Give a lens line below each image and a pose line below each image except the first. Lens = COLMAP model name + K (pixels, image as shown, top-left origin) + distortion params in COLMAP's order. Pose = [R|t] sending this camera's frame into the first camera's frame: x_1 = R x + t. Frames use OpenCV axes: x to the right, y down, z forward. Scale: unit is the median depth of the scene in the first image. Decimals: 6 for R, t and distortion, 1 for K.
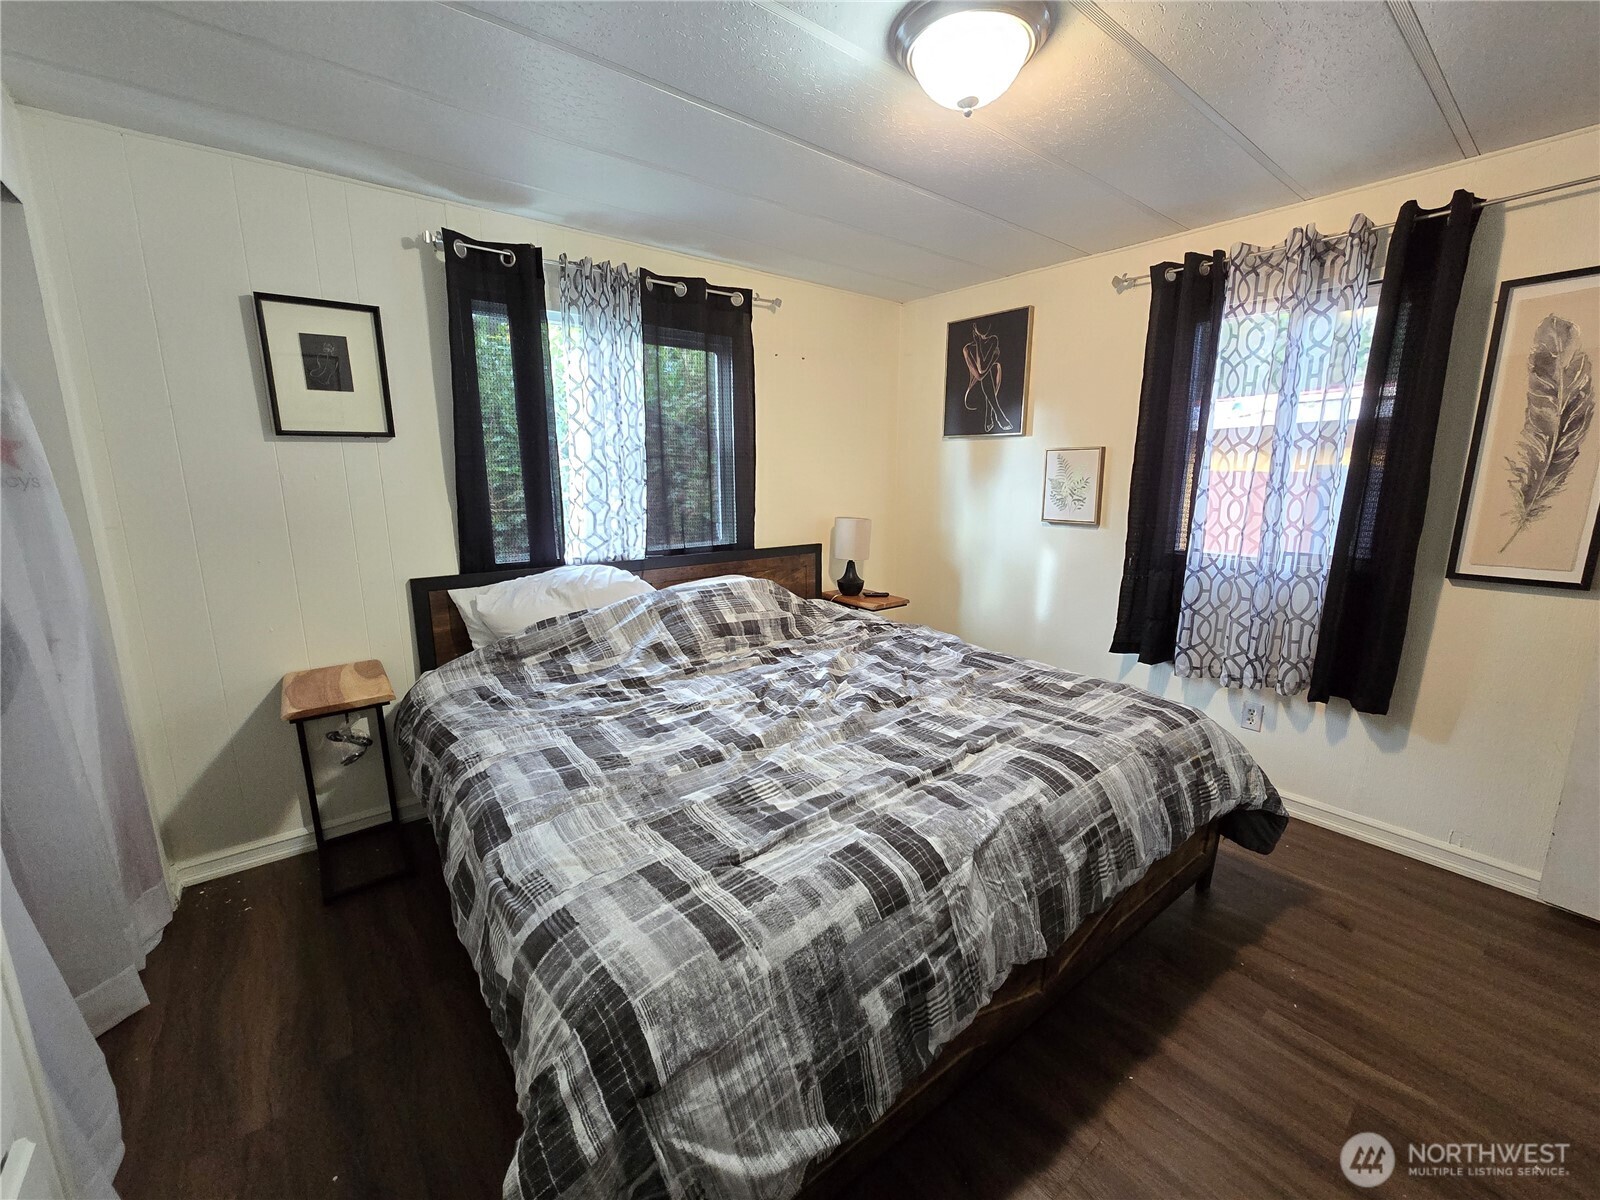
lens RADIAL K [[642.6, 0, 810.6], [0, 642.6, 595.7], [0, 0, 1]] dist [-0.000913, -0.000128]
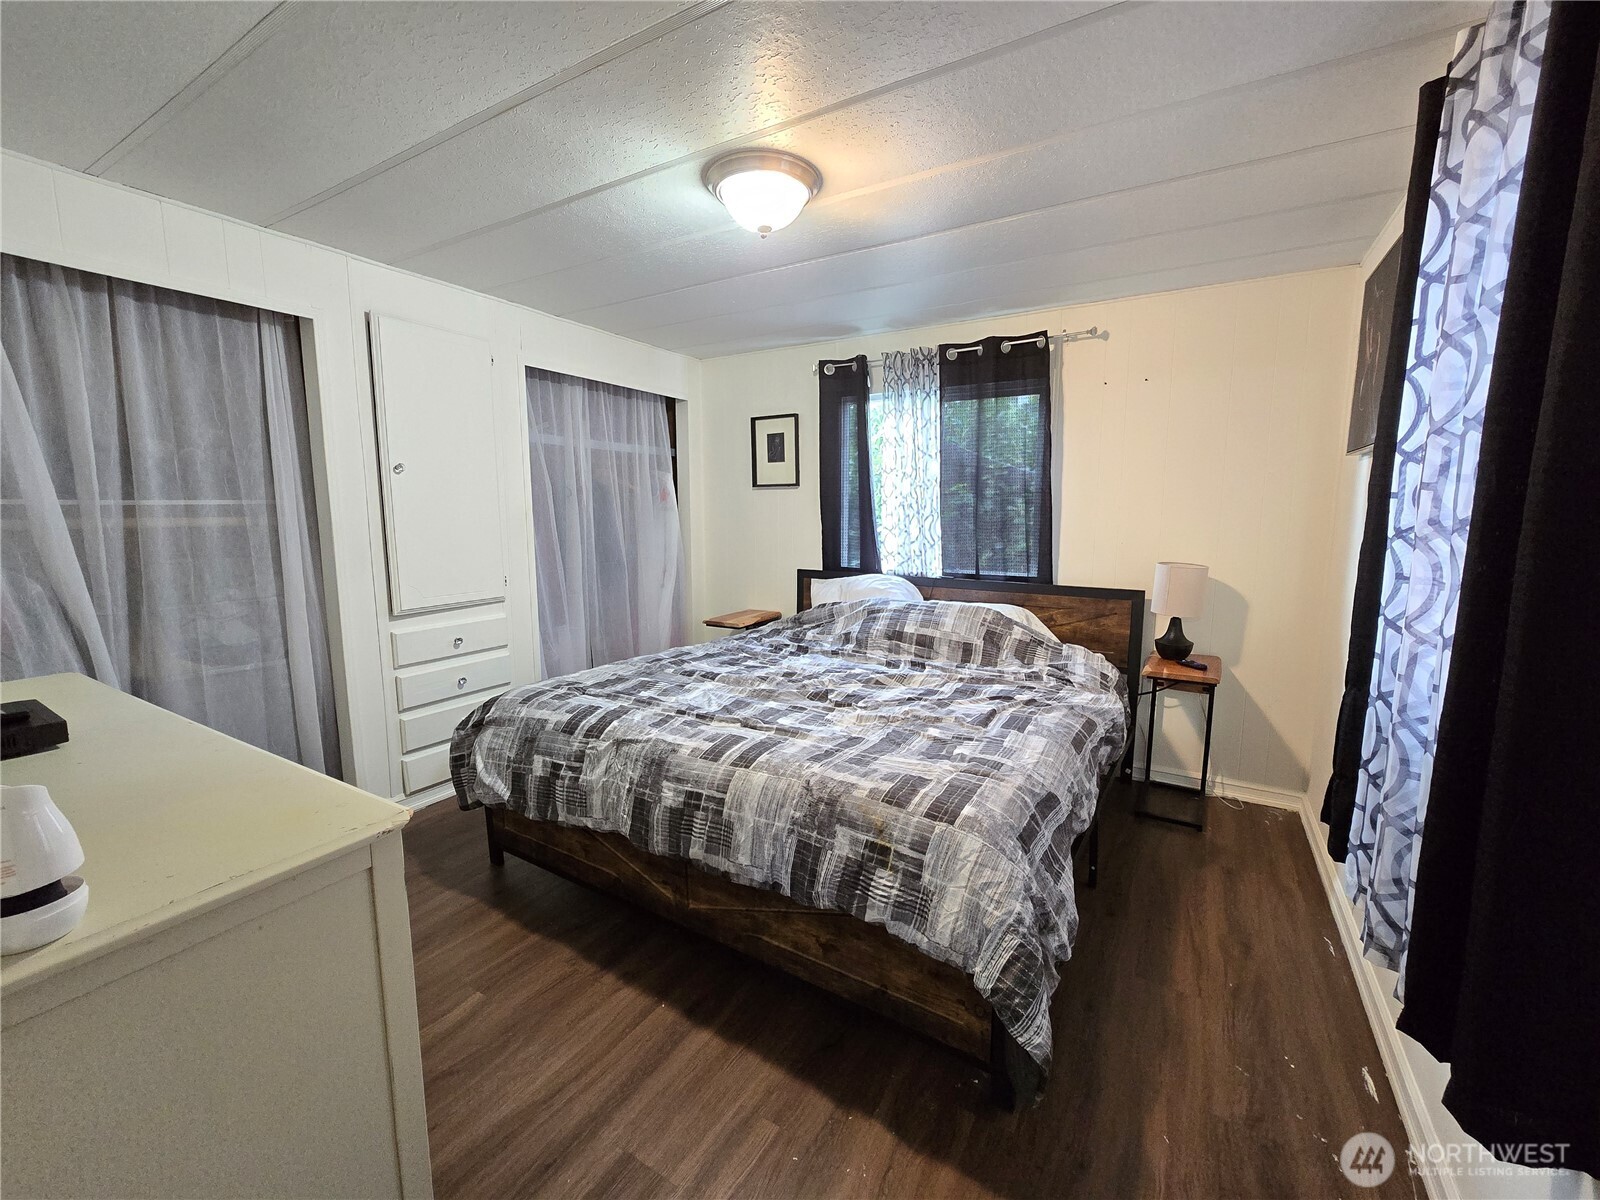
lens RADIAL K [[642.6, 0, 810.6], [0, 642.6, 595.7], [0, 0, 1]] dist [-0.000913, -0.000128]
pose [[0.353883, 0.127402, -0.926572, 1.053960], [-0.184400, 0.980738, 0.064422, -0.078722], [0.916932, 0.148061, 0.370559, 0.458580]]
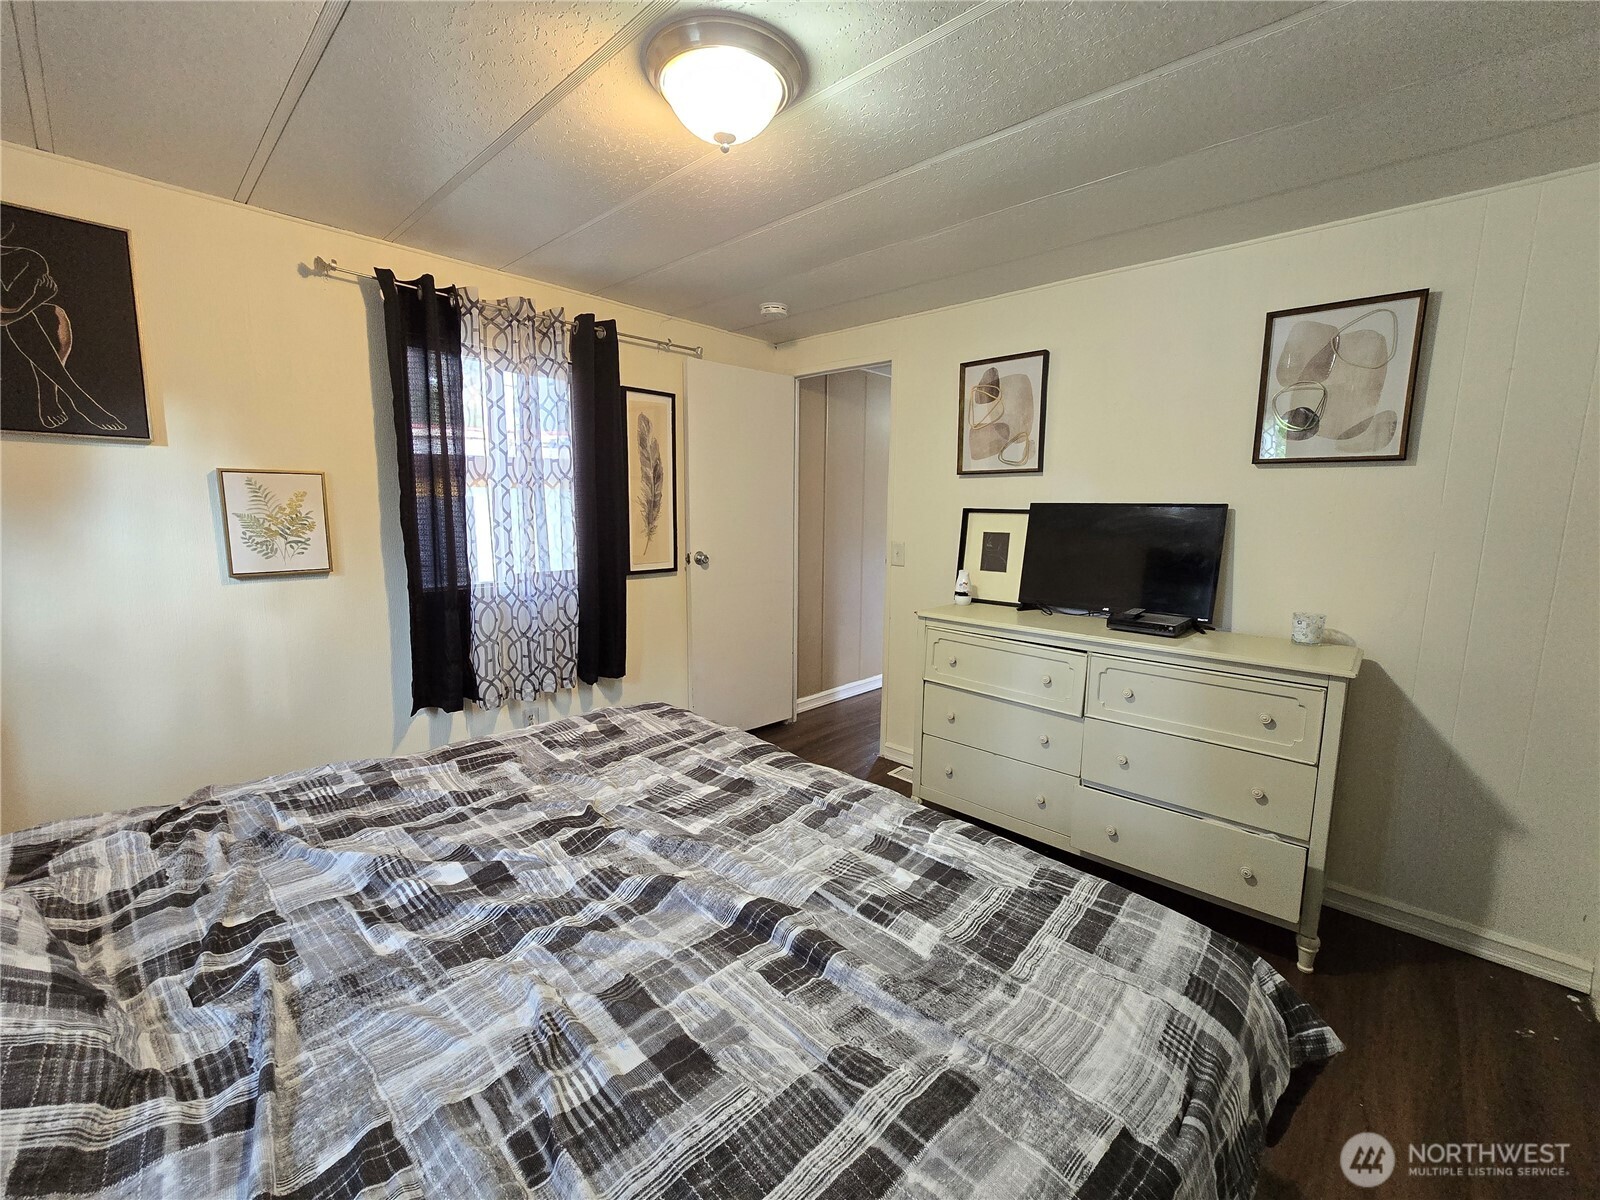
lens RADIAL K [[653.3, 0, 800.0], [0, 653.3, 600.0], [0, 0, 1]] dist [-0.002397, -0.000292]
pose [[-0.121968, -0.149024, 0.981283, -0.550633], [0.176164, 0.969716, 0.169164, -0.152894], [-0.976775, 0.193499, -0.092021, 0.725097]]
